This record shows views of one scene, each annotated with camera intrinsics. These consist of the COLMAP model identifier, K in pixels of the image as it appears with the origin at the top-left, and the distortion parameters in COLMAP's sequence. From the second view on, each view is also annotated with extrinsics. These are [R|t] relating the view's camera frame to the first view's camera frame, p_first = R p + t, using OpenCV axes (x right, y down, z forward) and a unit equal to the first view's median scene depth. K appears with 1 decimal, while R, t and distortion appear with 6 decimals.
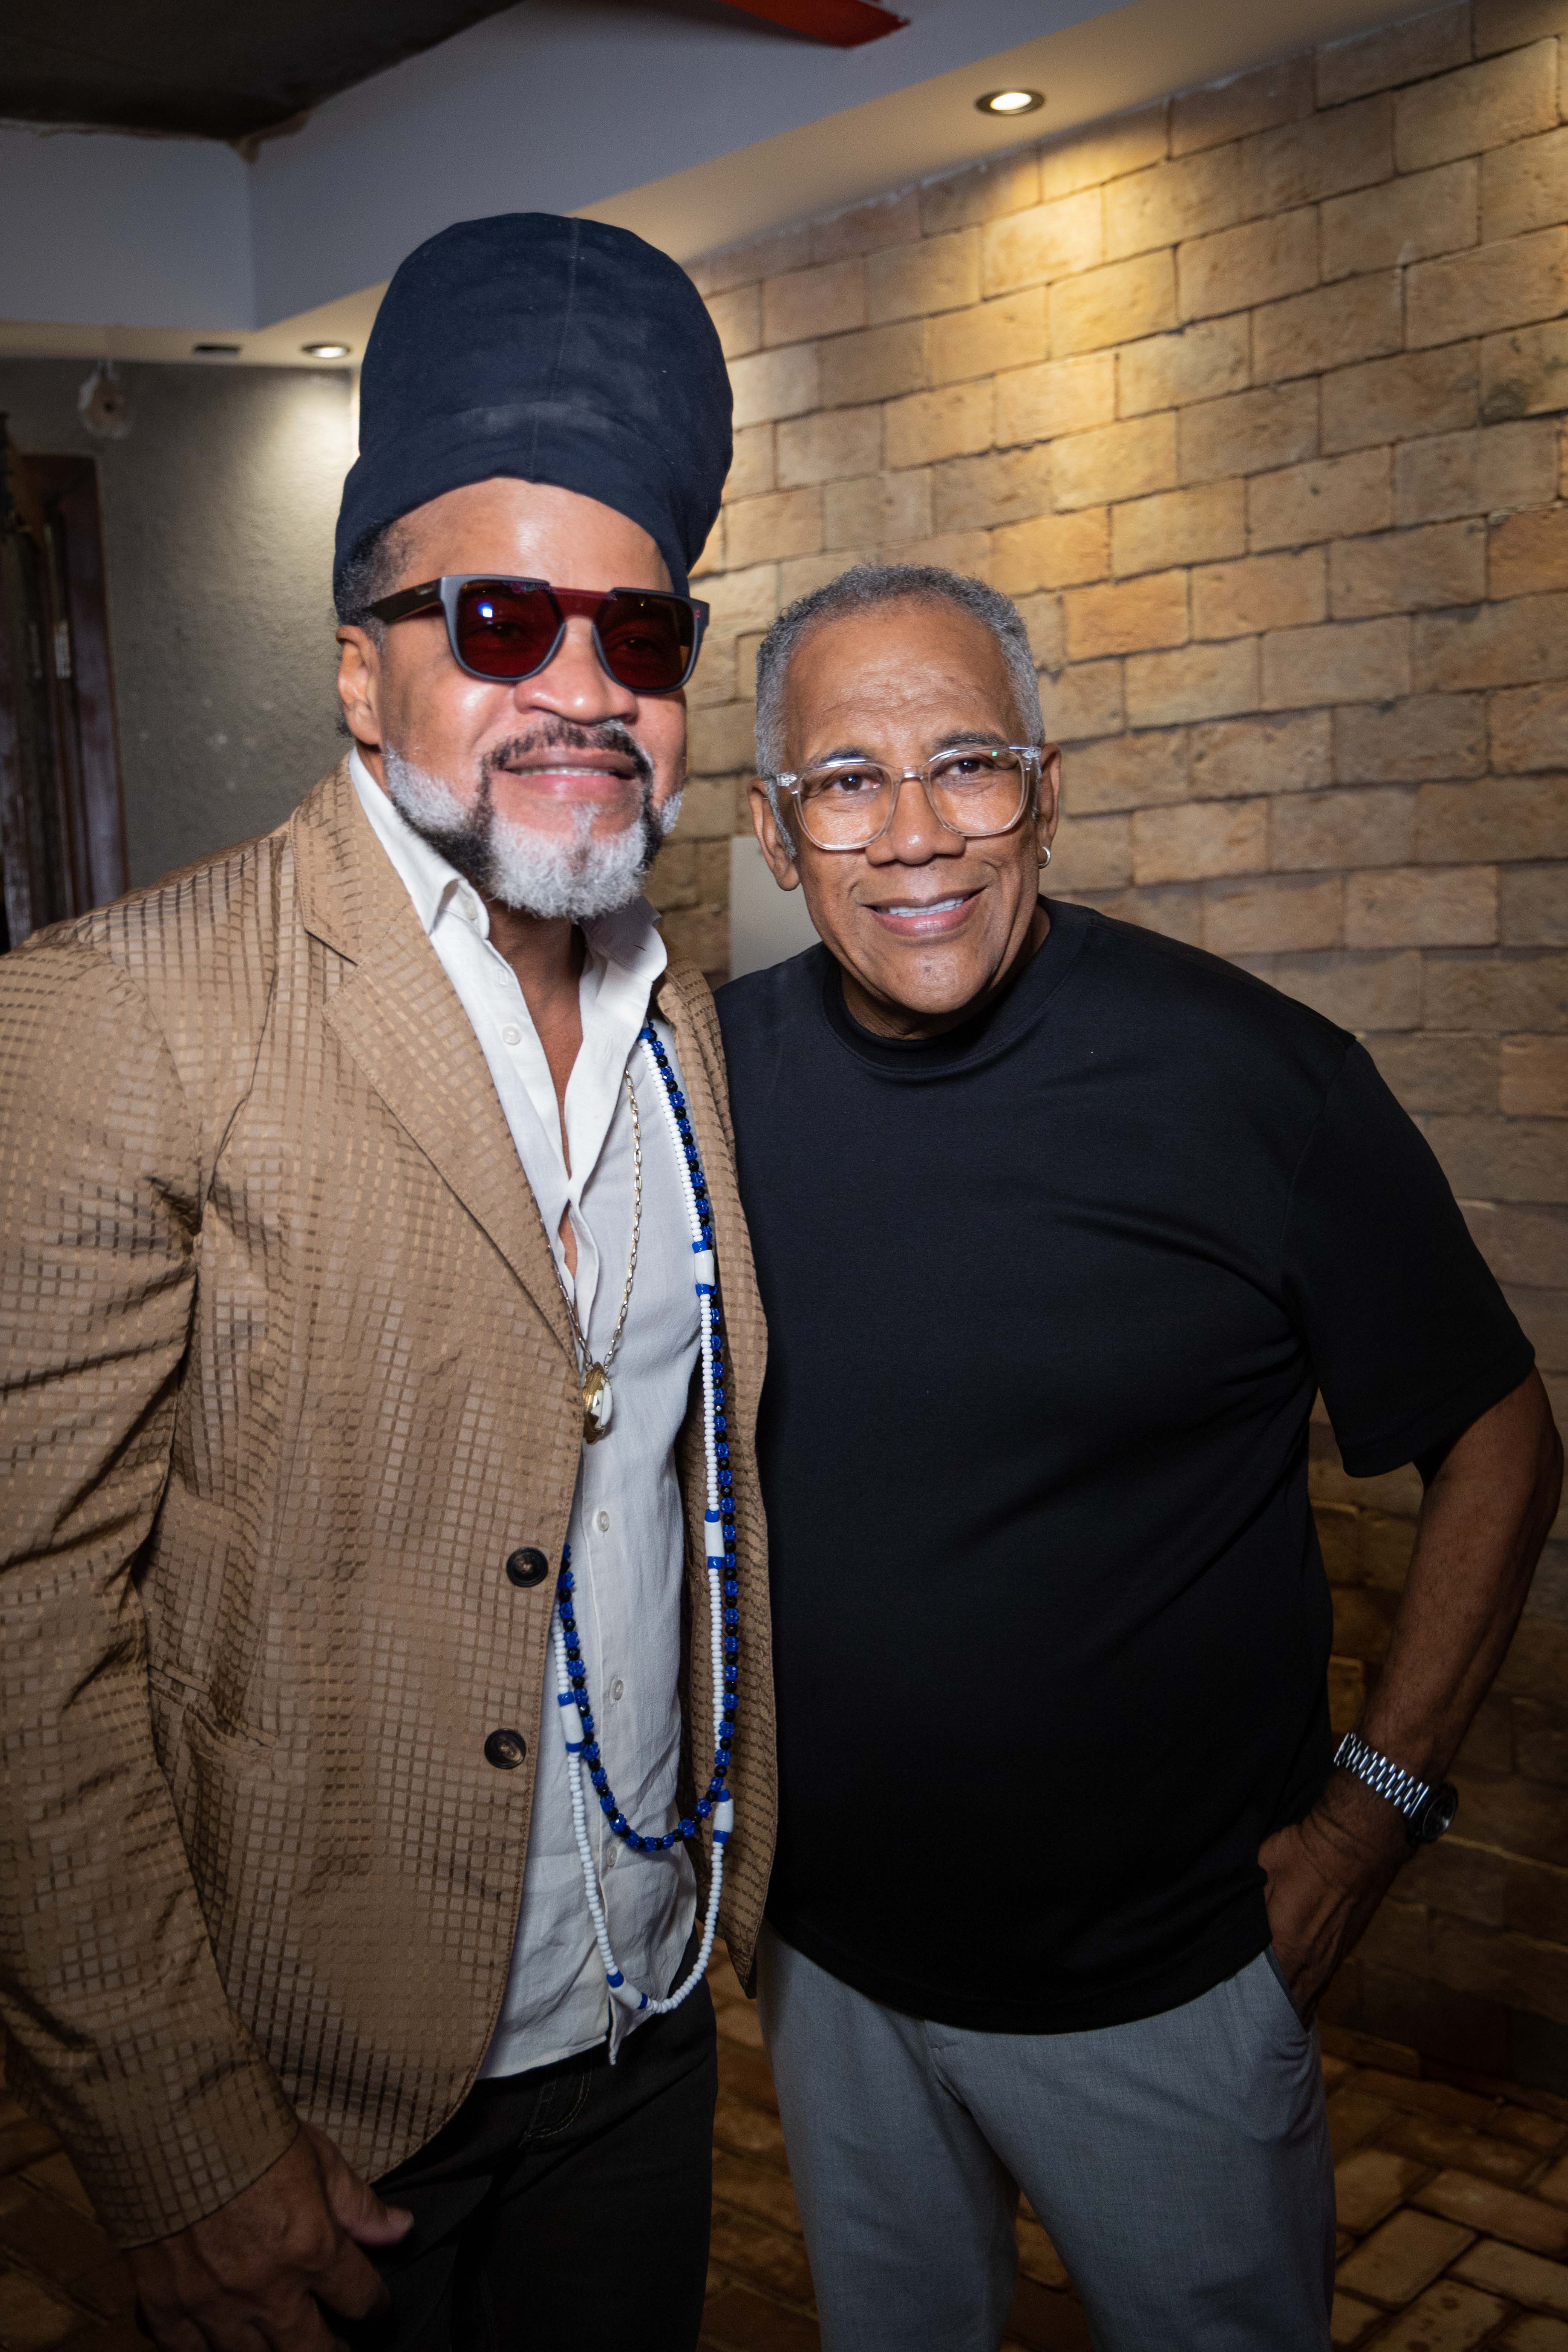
lens RADIAL K [[2434.2, 0, 795.8], [0, 2434.2, 1184.7], [0, 0, 1]] dist [0.051636, 0.000000]
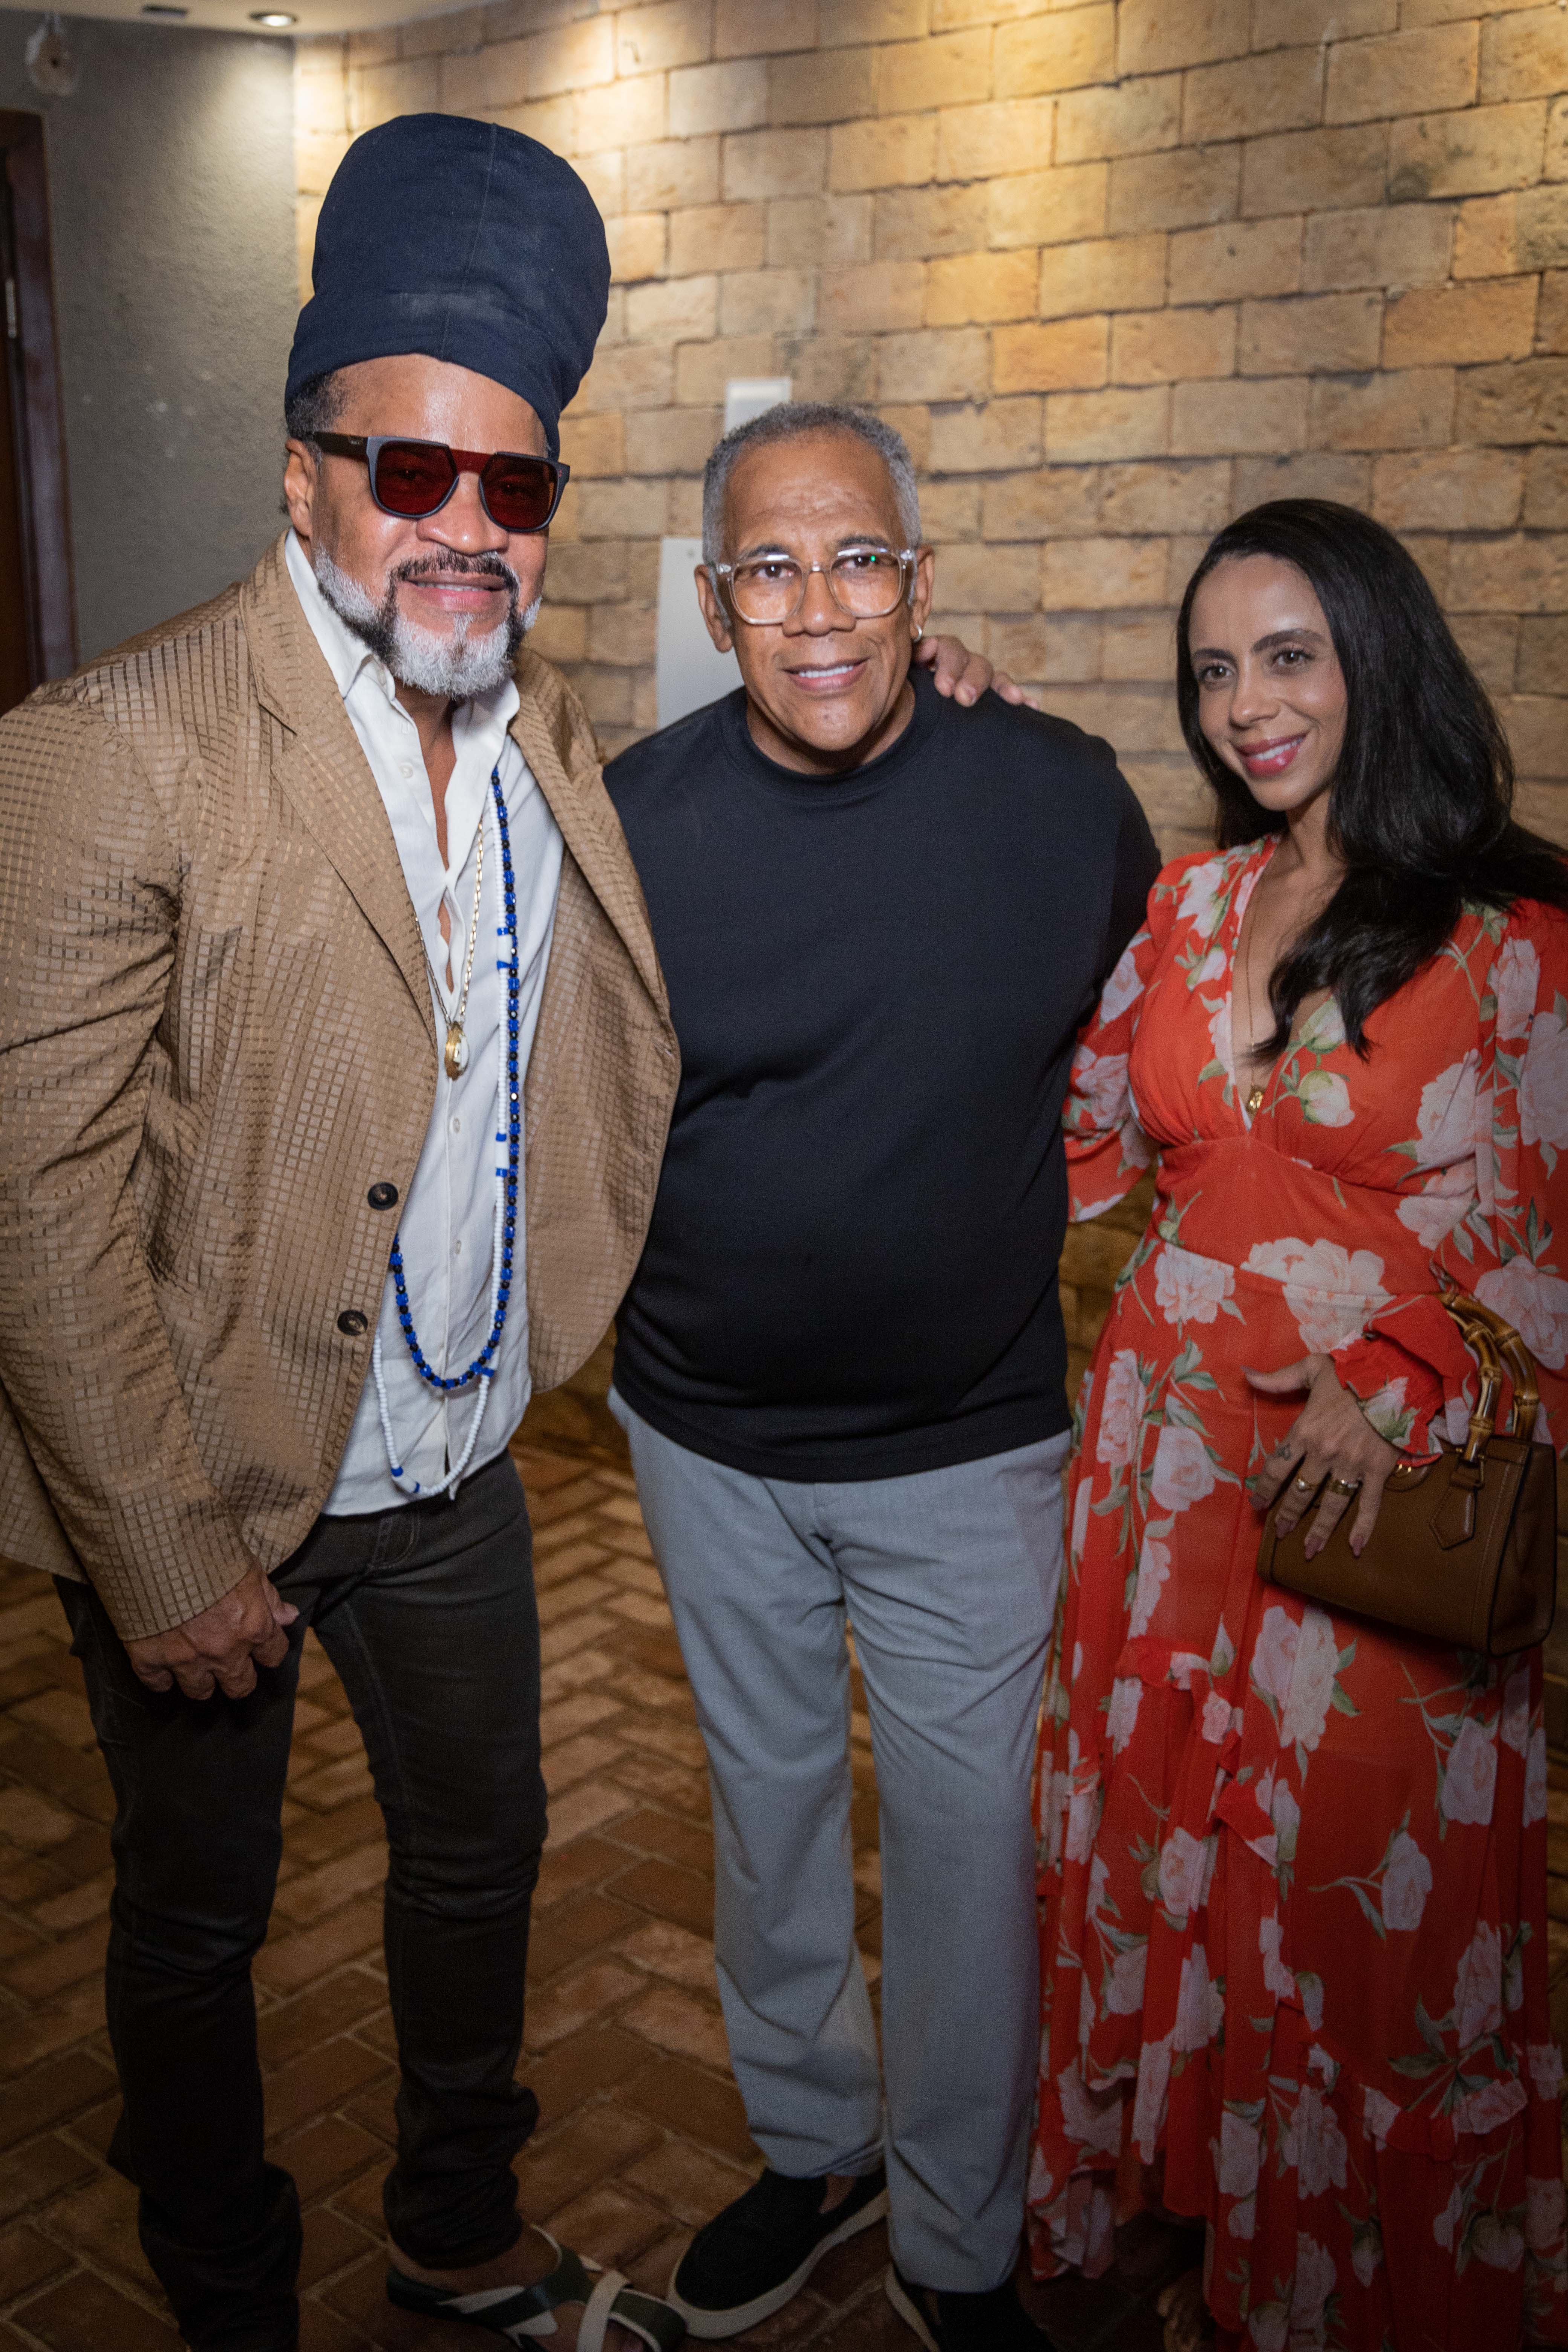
lens RADIAL K [[2434.2, 0, 775.0], [0, 2434.2, 1169.7], [0, 0, 1]] dist [0.051636, 0.000000]
pose [[0.997020, 0.036139, 0.068161, -0.047471], [-0.044538, 0.991026, 0.126031, -0.006543], [-0.062995, -0.128691, 0.989682, -0.114566]]
